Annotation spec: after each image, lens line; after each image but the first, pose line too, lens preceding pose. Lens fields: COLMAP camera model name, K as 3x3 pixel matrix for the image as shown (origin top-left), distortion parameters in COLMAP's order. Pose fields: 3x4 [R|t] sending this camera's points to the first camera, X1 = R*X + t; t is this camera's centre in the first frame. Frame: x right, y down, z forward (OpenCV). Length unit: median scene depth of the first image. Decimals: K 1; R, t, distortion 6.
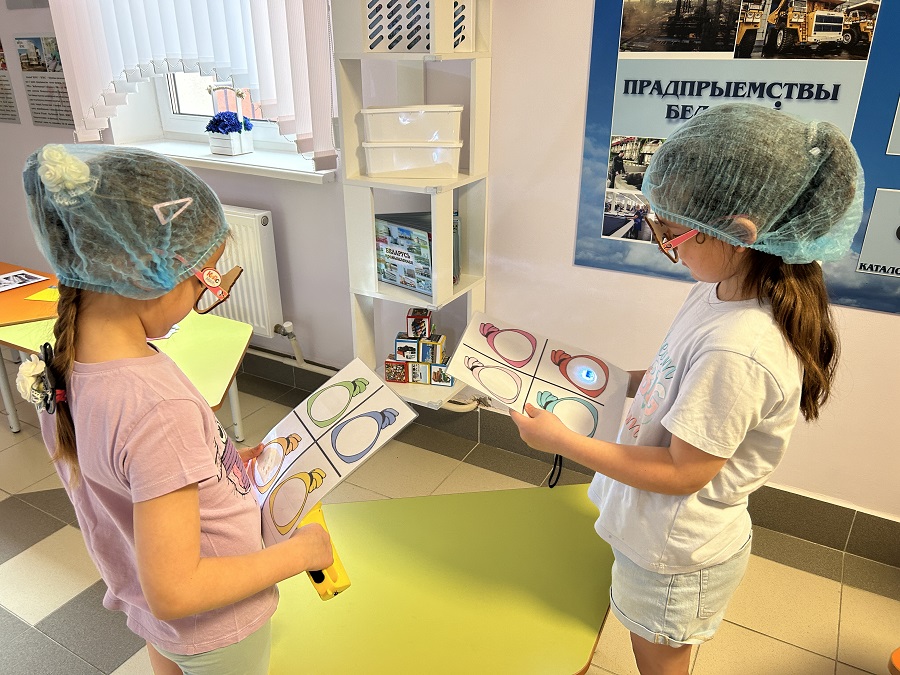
lens RADIAL K [[685.9, 0, 449.7], [0, 685.9, 337.4], [0, 0, 1]] dist [0.059784, -0.055332]
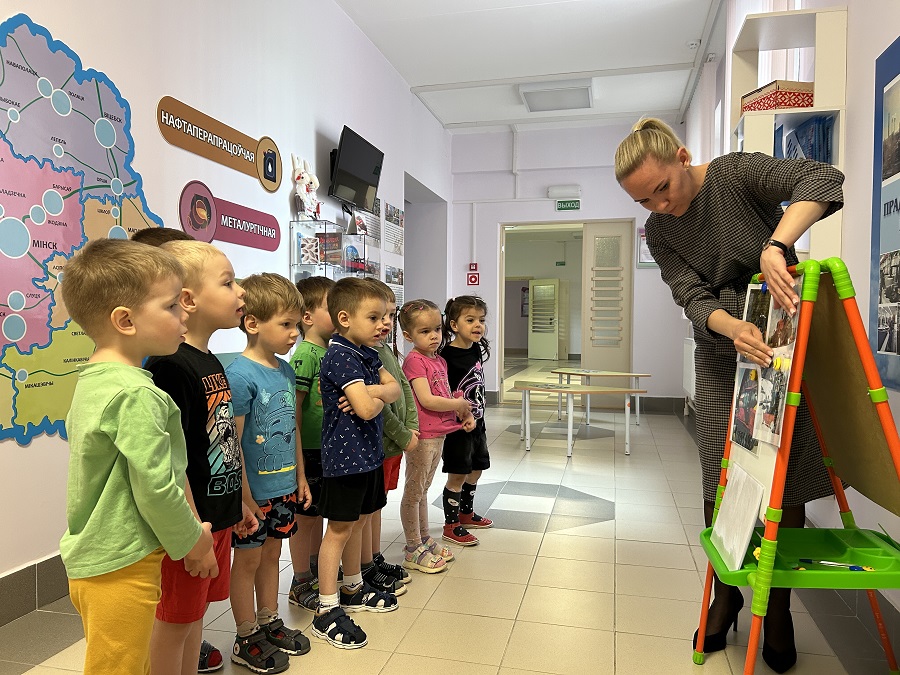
lens RADIAL K [[685.9, 0, 447.5], [0, 685.9, 343.0], [0, 0, 1]] dist [0.059784, -0.055332]
pose [[0.275381, 0.032115, -0.960798, 1.053017], [-0.389585, 0.917422, -0.080996, 0.171769], [0.878856, 0.396618, 0.265153, 0.183848]]
